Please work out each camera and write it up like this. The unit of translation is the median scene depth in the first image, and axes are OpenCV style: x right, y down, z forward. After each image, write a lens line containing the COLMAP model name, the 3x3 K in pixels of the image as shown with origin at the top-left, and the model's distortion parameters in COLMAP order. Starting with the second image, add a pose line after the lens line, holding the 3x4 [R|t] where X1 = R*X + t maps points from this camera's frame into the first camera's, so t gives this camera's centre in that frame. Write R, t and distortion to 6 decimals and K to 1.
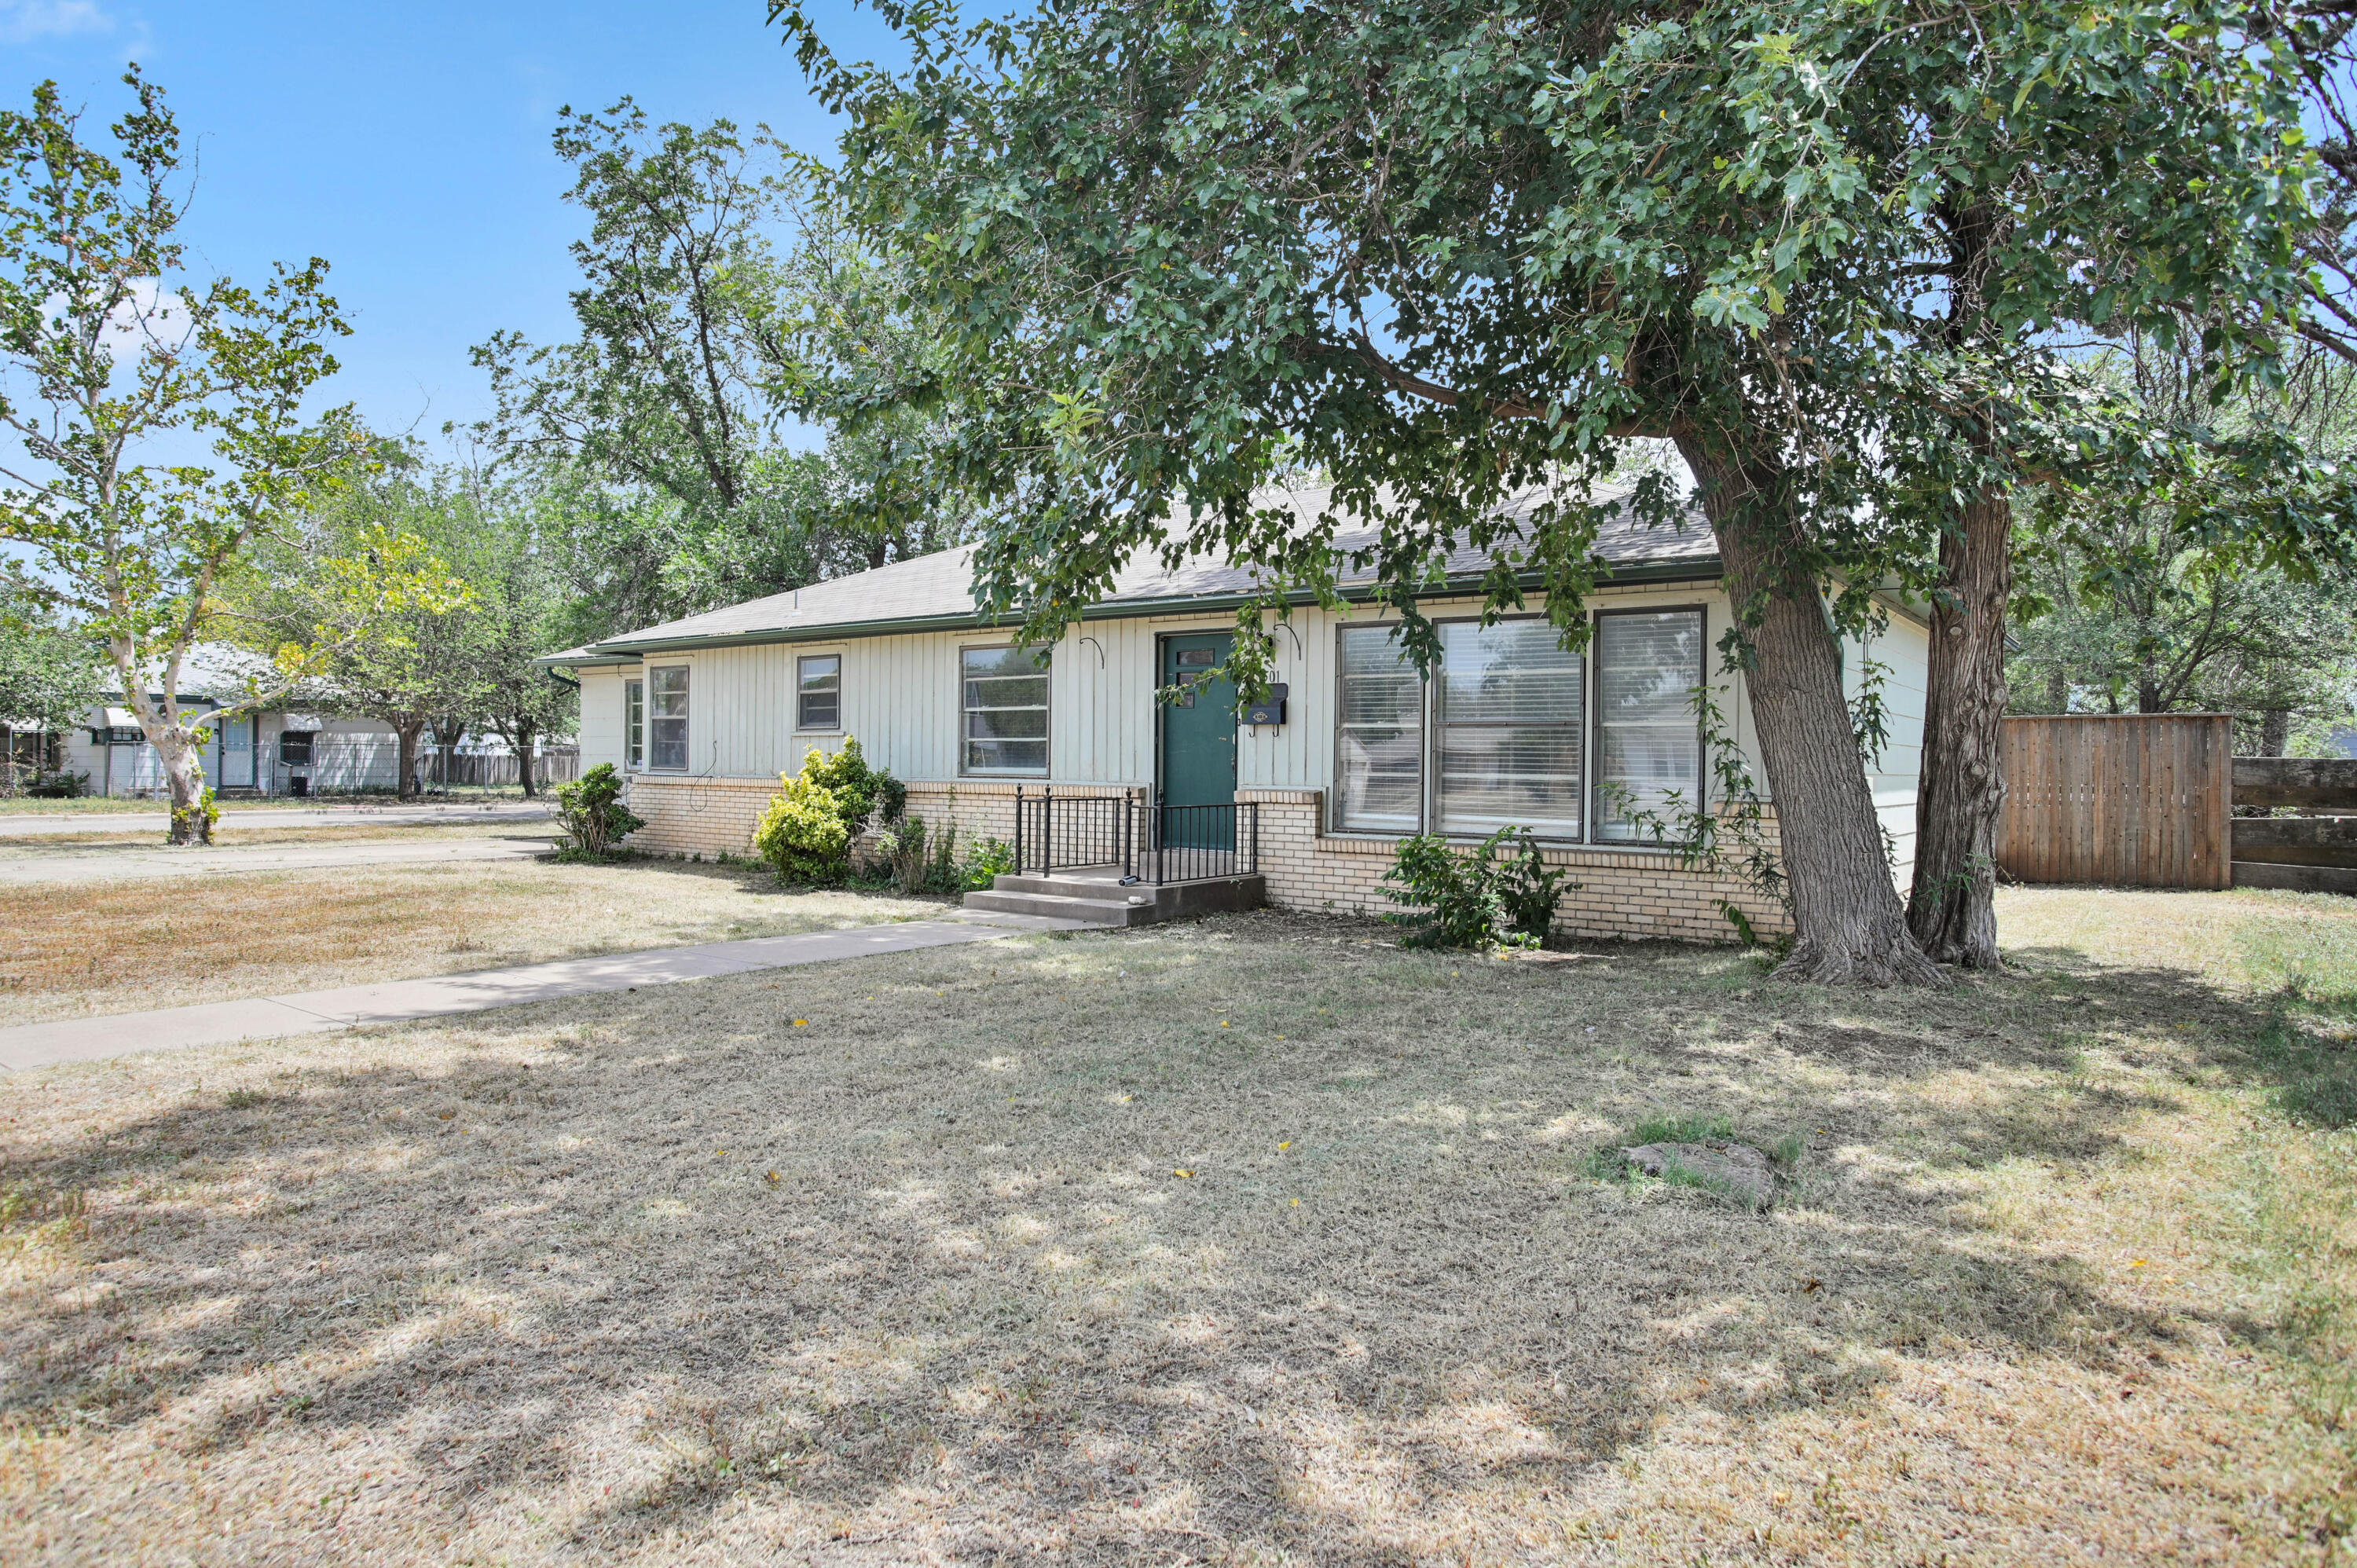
lens RADIAL K [[1414.7, 0, 1178.5], [0, 1414.7, 784.0], [0, 0, 1]] dist [-0.002133, -0.000347]
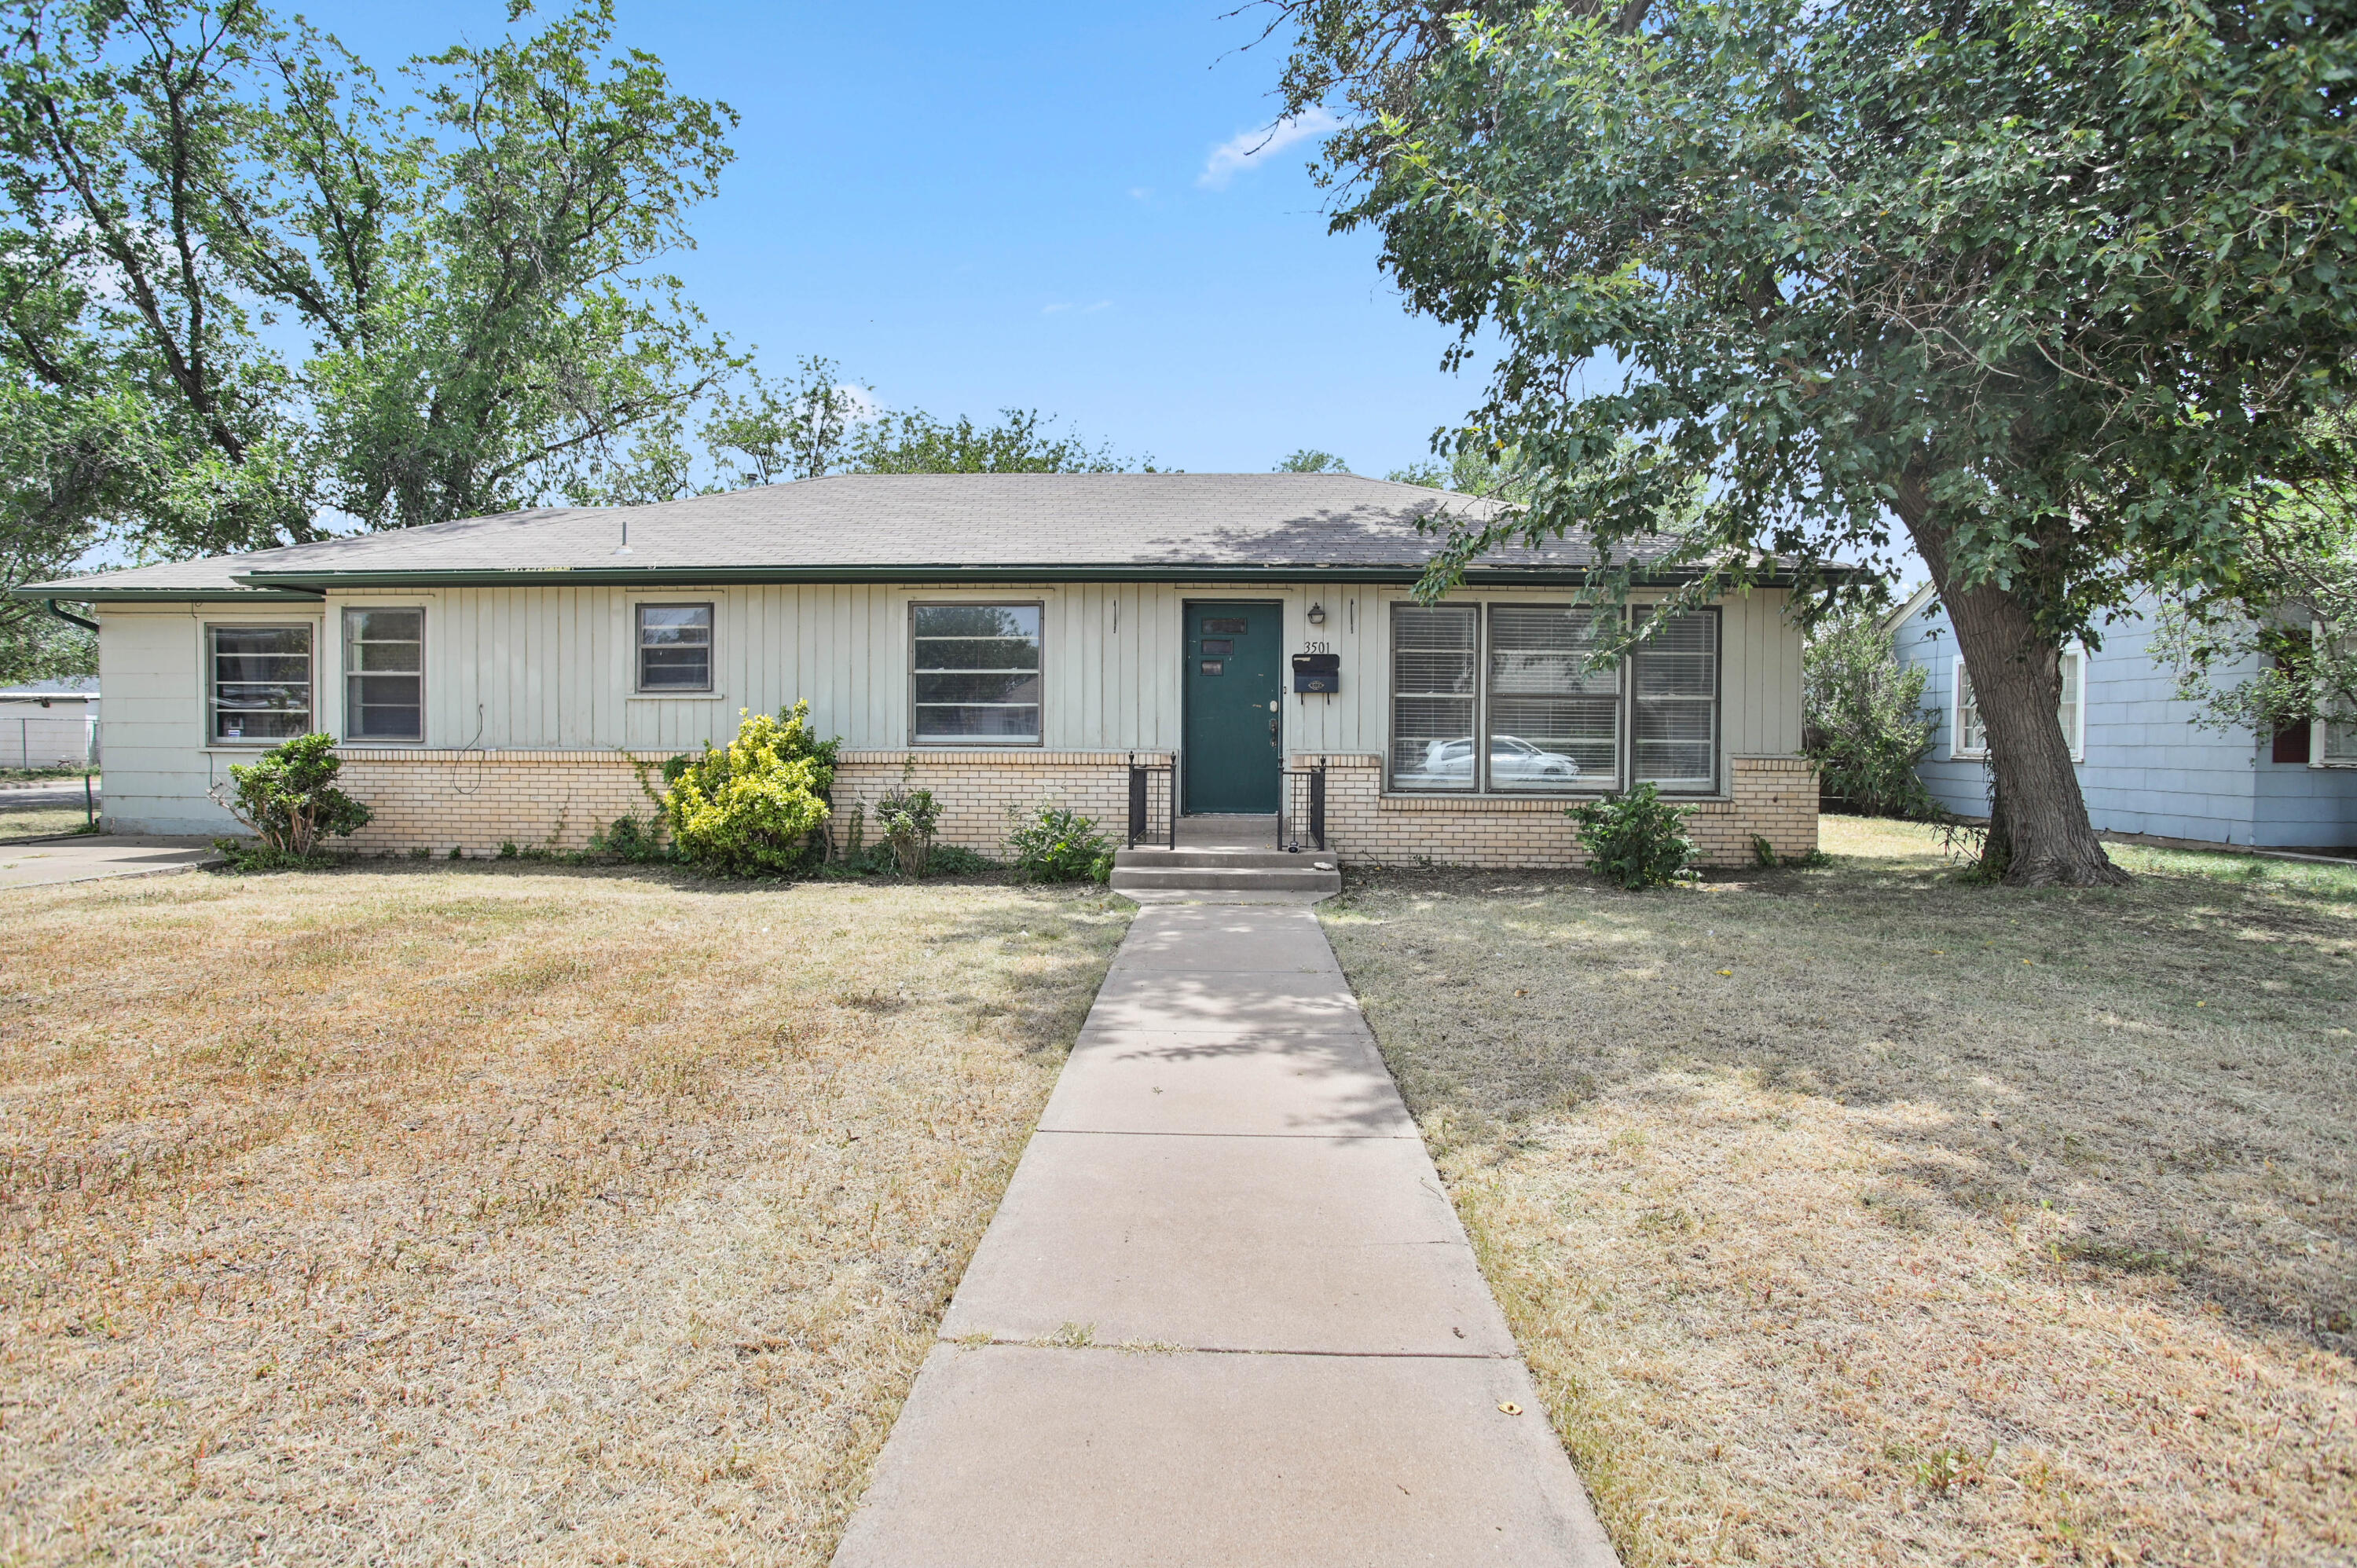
lens RADIAL K [[1208.0, 0, 1178.5], [0, 1208.0, 768.6], [0, 0, 1]] dist [-0.076089, 0.032763]
pose [[0.806287, -0.026033, 0.590951, -0.495441], [0.012800, 0.999565, 0.026571, -0.008997], [-0.591386, -0.013859, 0.806270, 0.290285]]
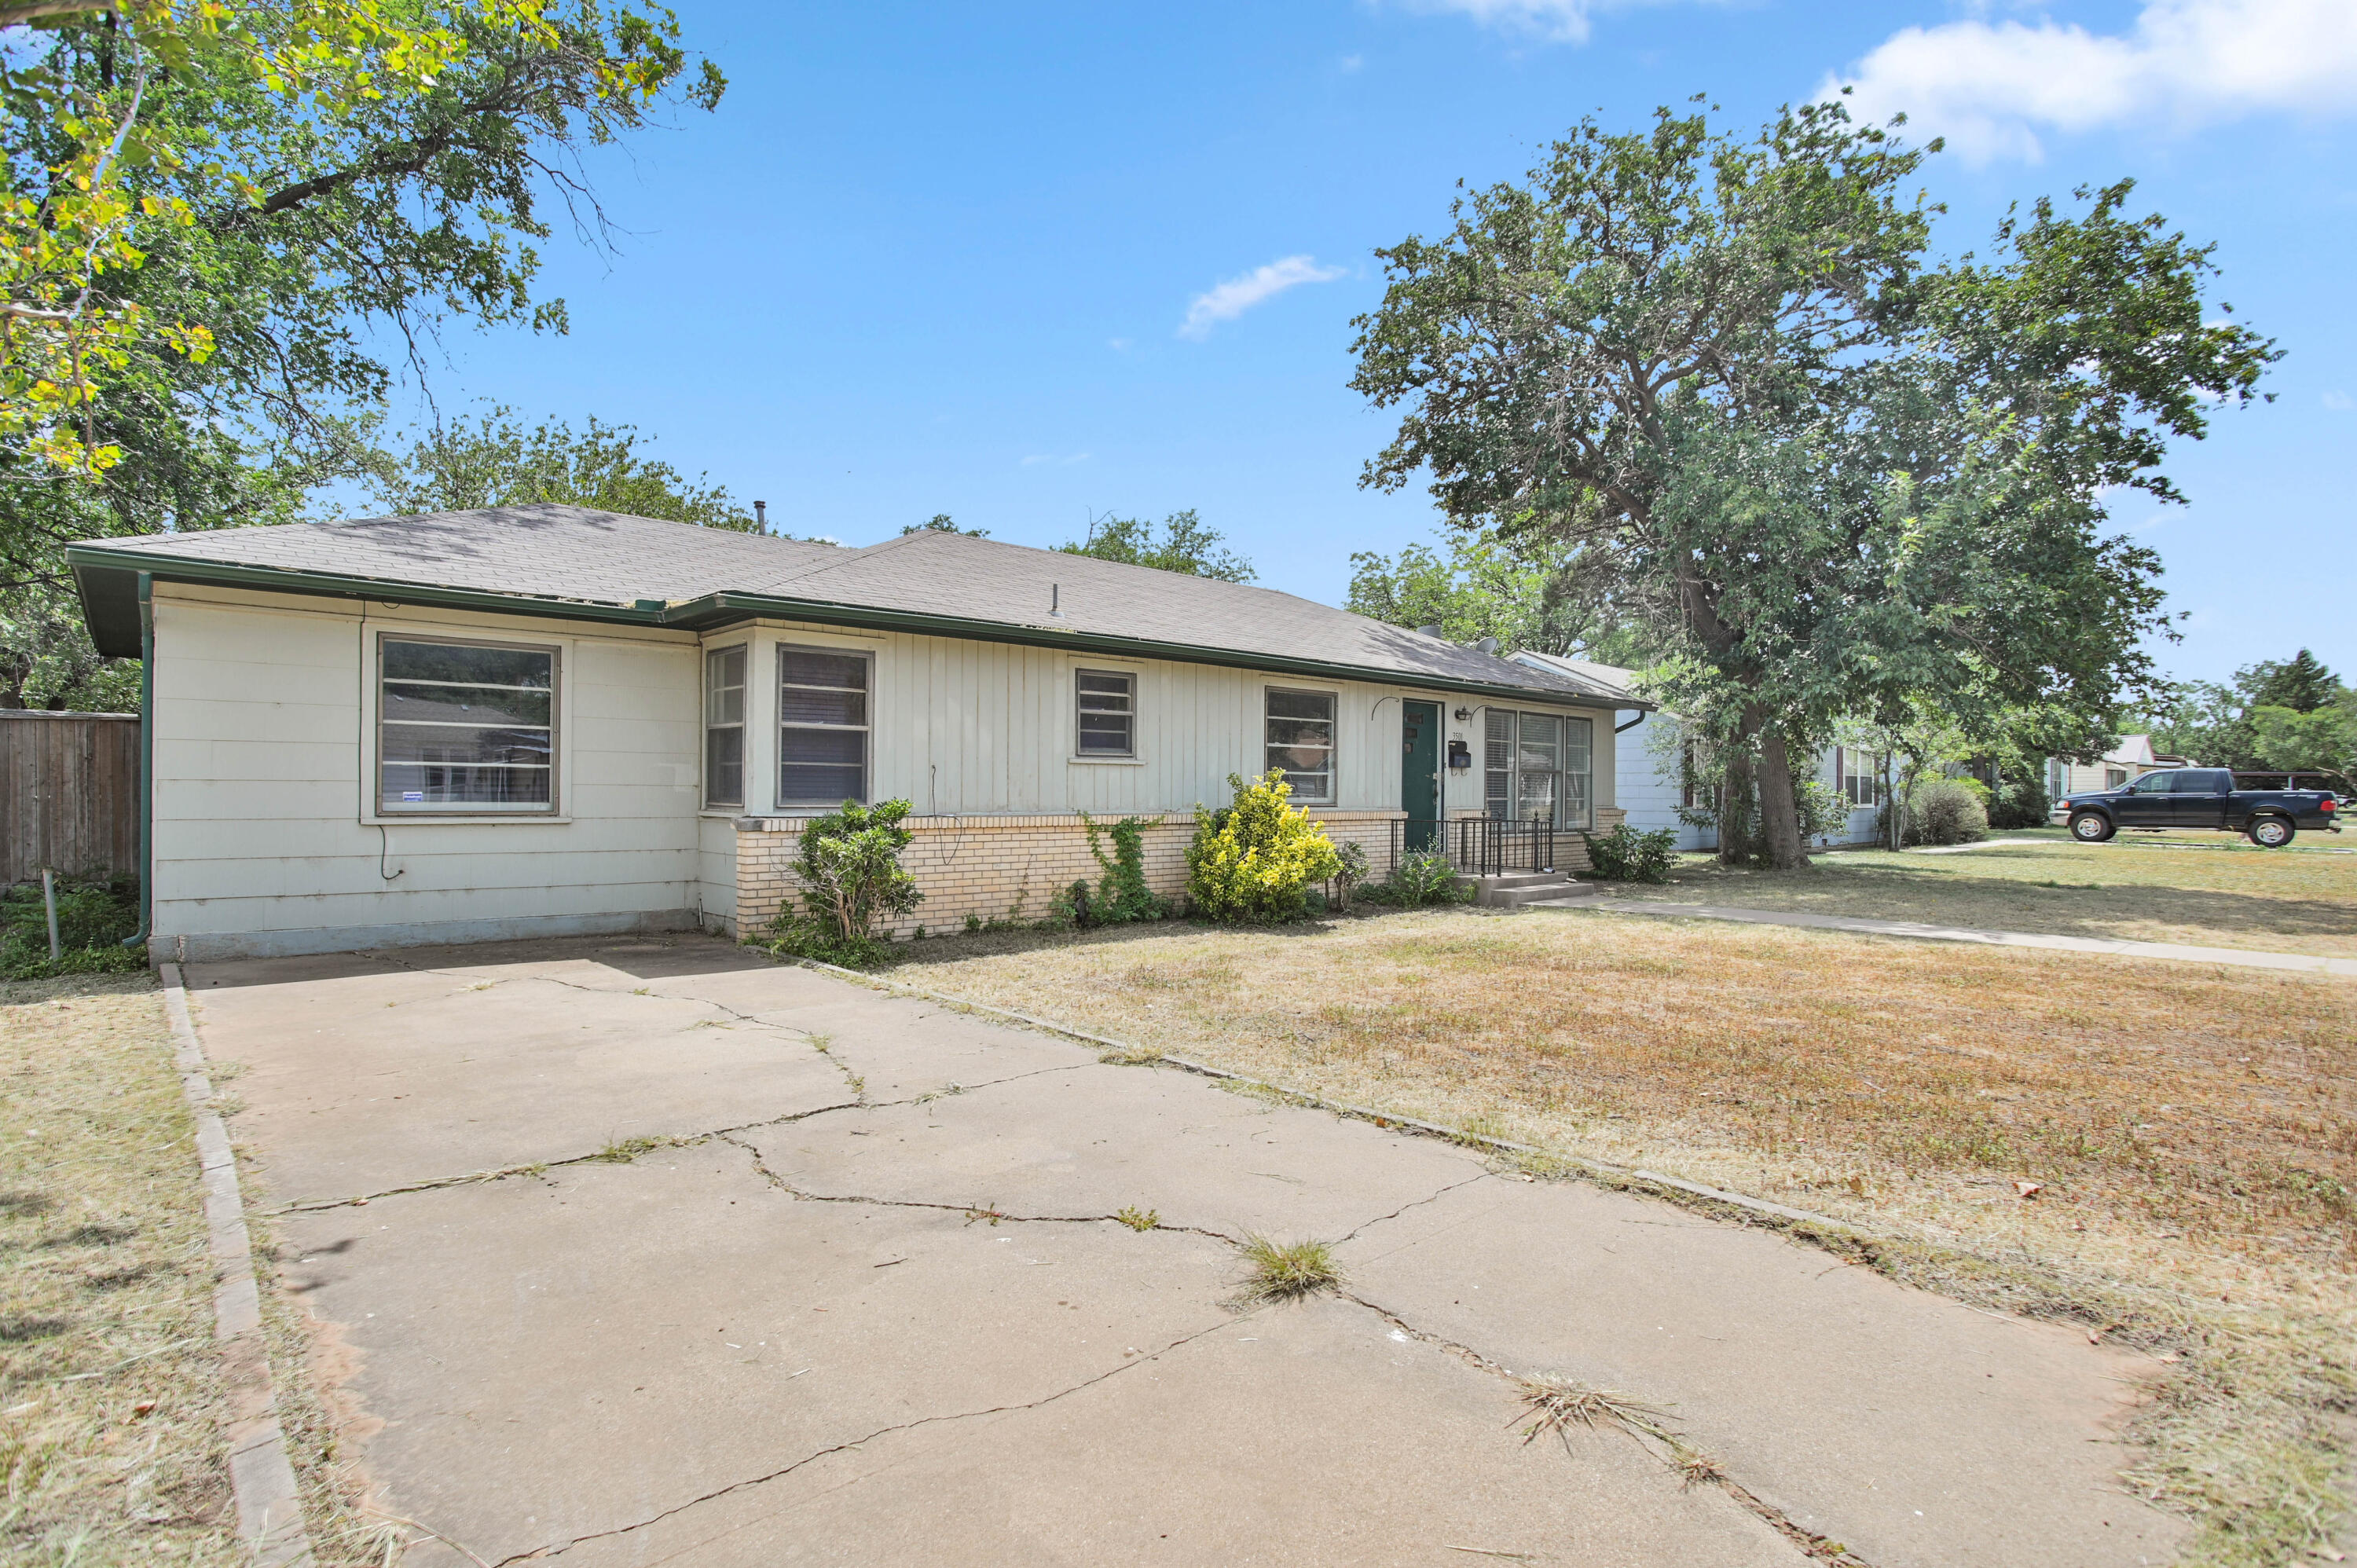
lens RADIAL K [[1208.0, 0, 1178.5], [0, 1208.0, 768.6], [0, 0, 1]] dist [-0.076089, 0.032763]
pose [[0.130893, 0.014811, 0.991286, -1.139926], [0.016439, 0.999718, -0.017108, -0.020792], [-0.991260, 0.018535, 0.130612, 1.000899]]
